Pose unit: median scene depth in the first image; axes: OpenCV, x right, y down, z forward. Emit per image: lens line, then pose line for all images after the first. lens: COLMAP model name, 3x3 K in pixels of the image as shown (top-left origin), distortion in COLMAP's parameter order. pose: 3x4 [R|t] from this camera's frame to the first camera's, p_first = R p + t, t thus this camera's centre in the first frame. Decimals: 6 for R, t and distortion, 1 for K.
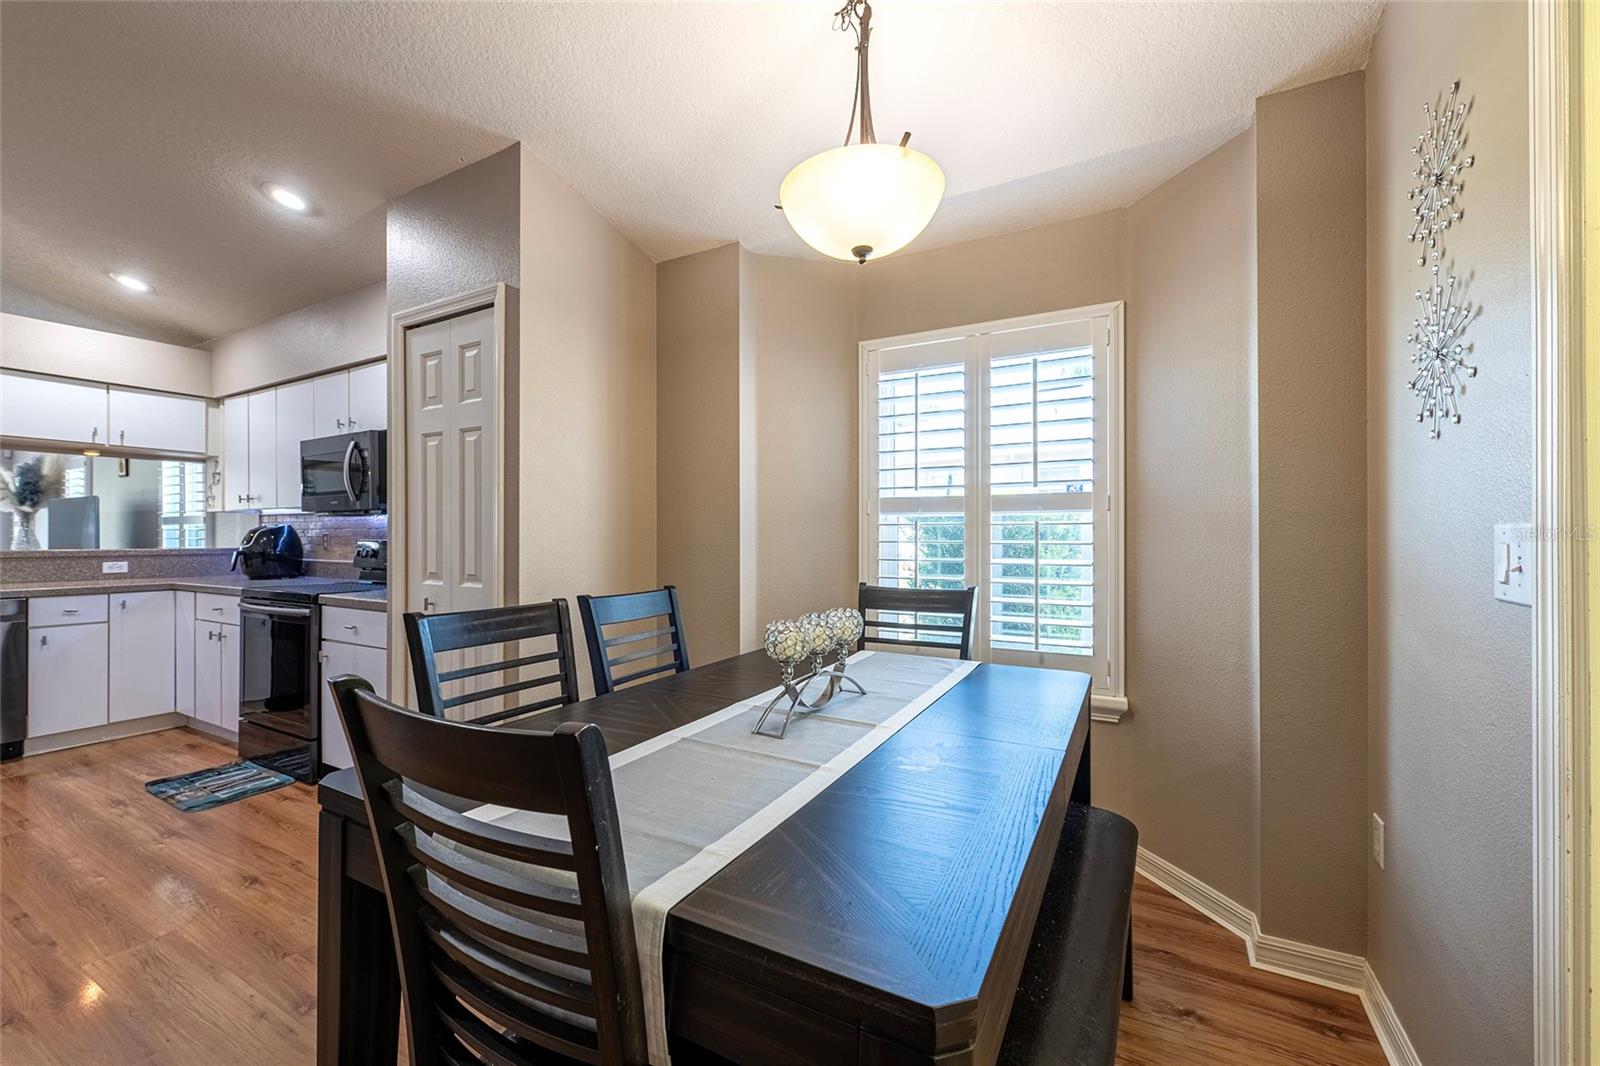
lens RADIAL K [[635.7, 0, 795.5], [0, 635.7, 533.2], [0, 0, 1]] dist [0.004630, -0.001758]
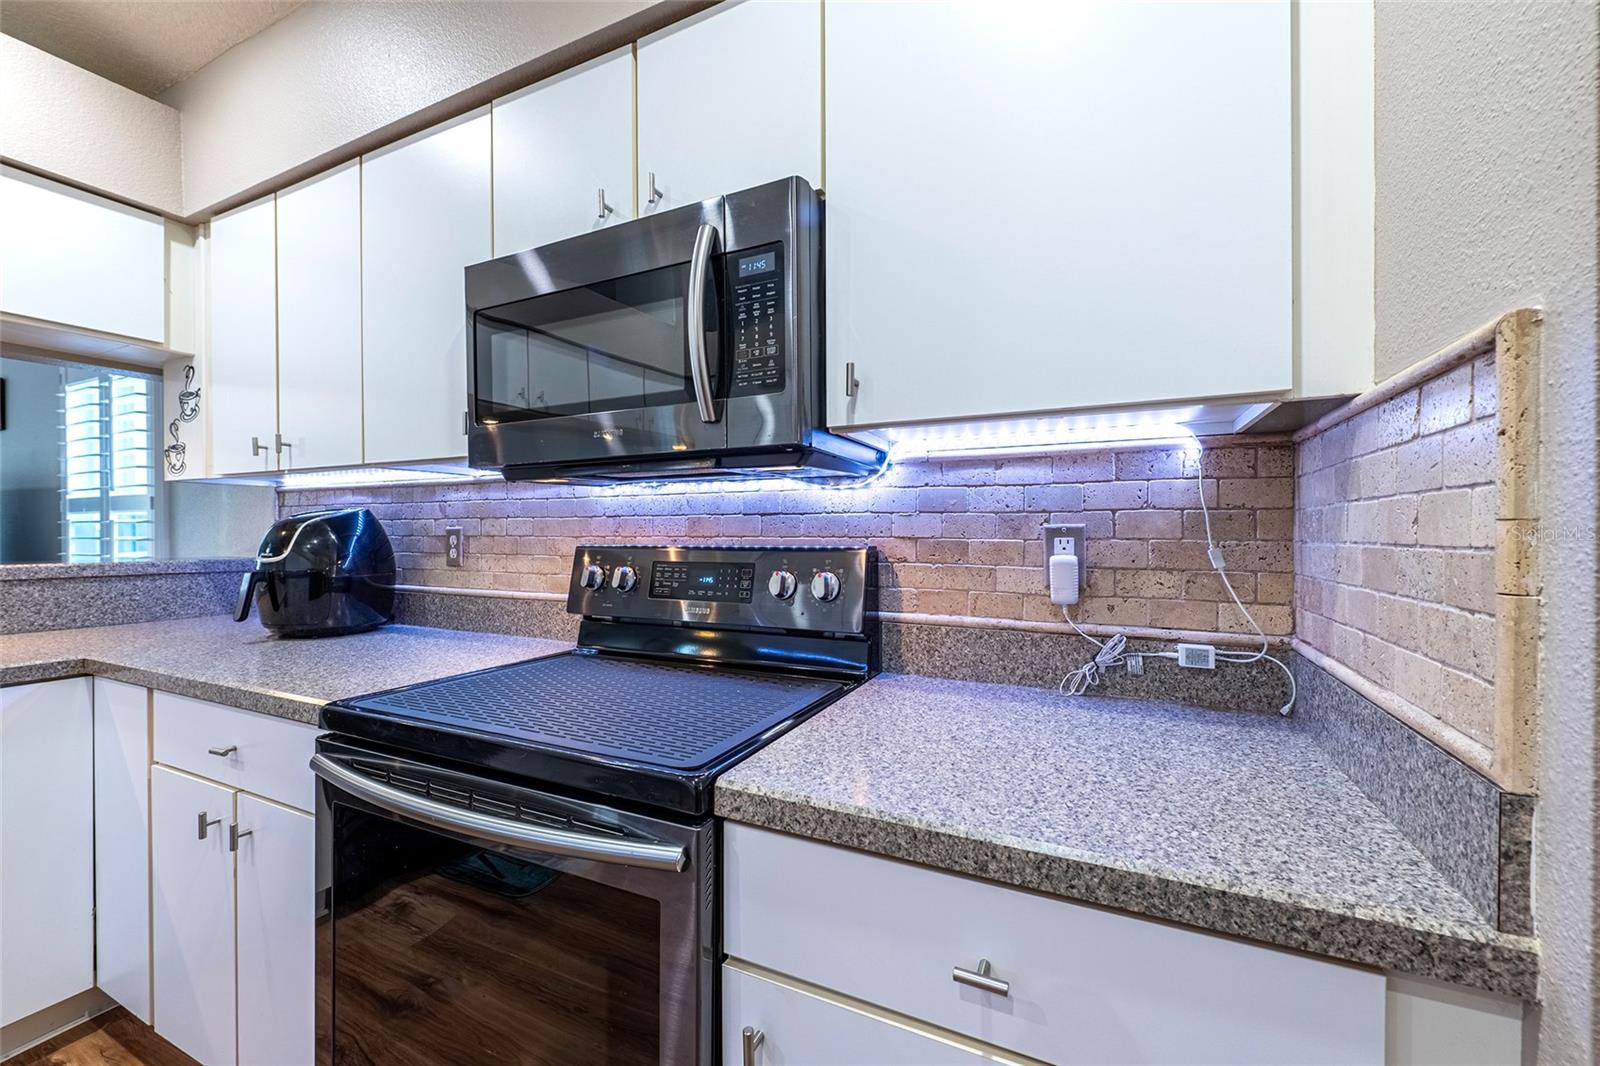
lens RADIAL K [[635.7, 0, 787.9], [0, 635.7, 530.9], [0, 0, 1]] dist [0.004630, -0.001758]
pose [[0.998417, -0.002281, 0.056197, -0.575230], [0.001997, 0.999985, 0.005111, 0.000303], [-0.056208, -0.004991, 0.998407, 0.592333]]
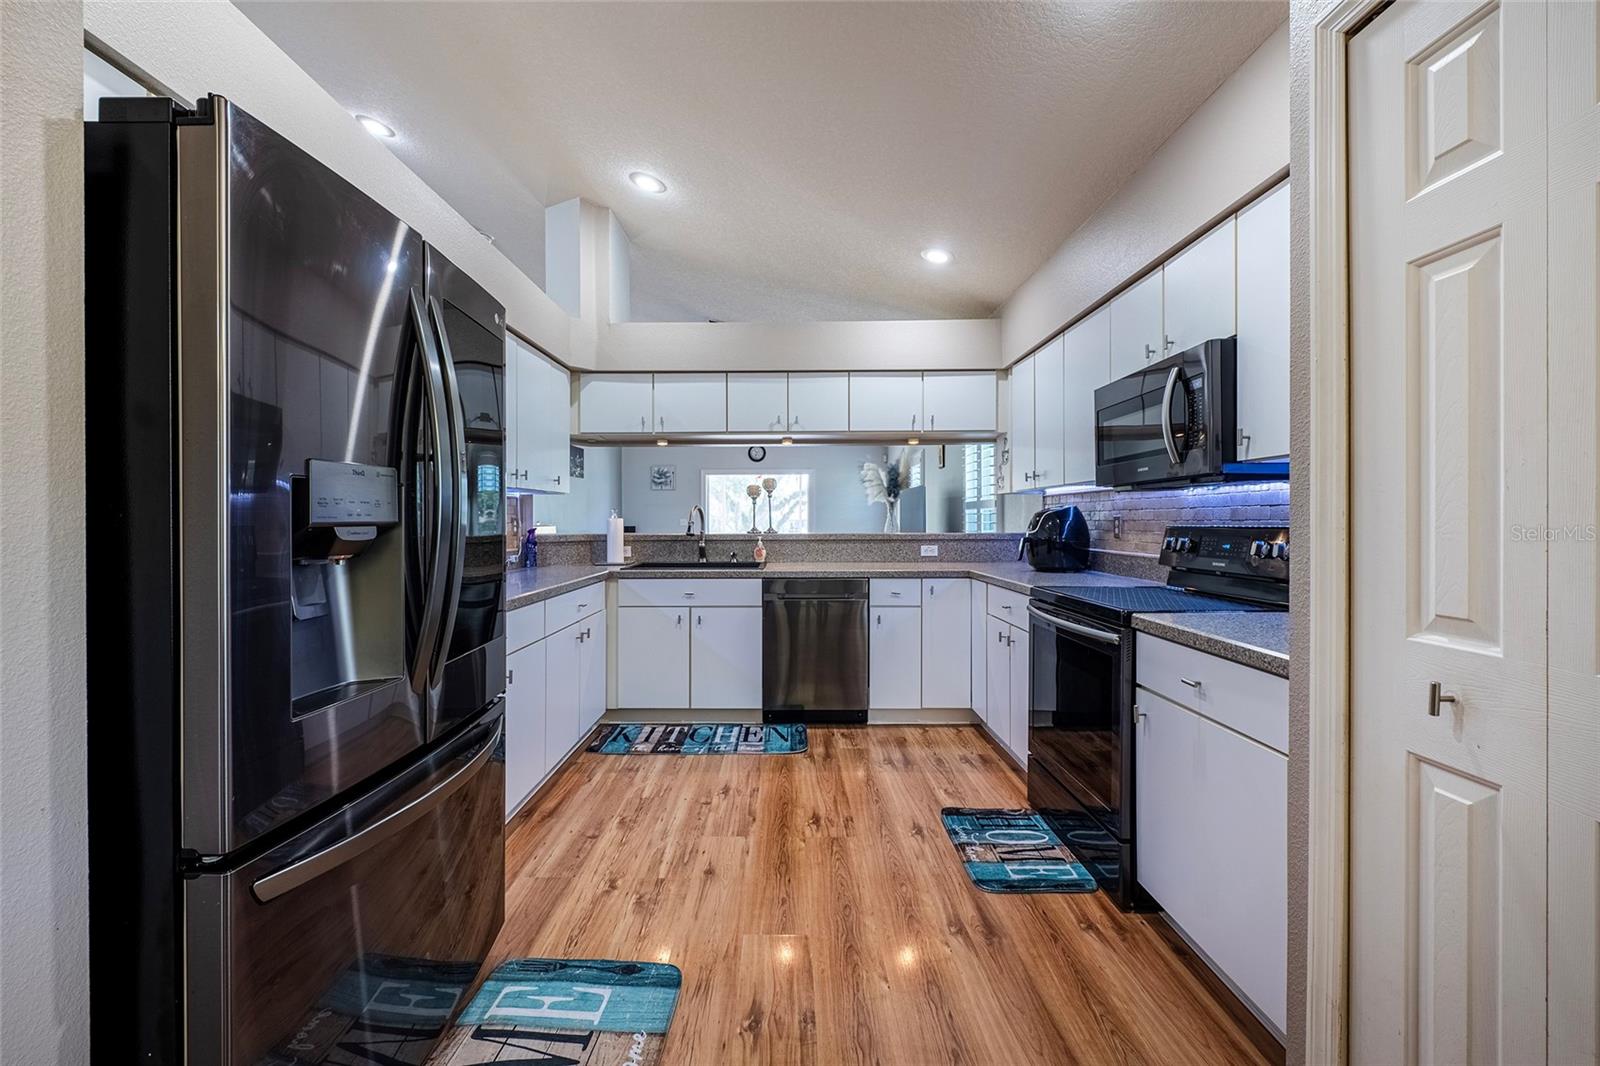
lens RADIAL K [[635.7, 0, 802.4], [0, 635.7, 536.5], [0, 0, 1]] dist [0.004630, -0.001758]
pose [[0.501441, 0.018773, -0.864988, -0.291363], [0.009562, 0.999583, 0.027237, 0.000456], [0.865139, -0.021929, 0.501052, 0.319583]]
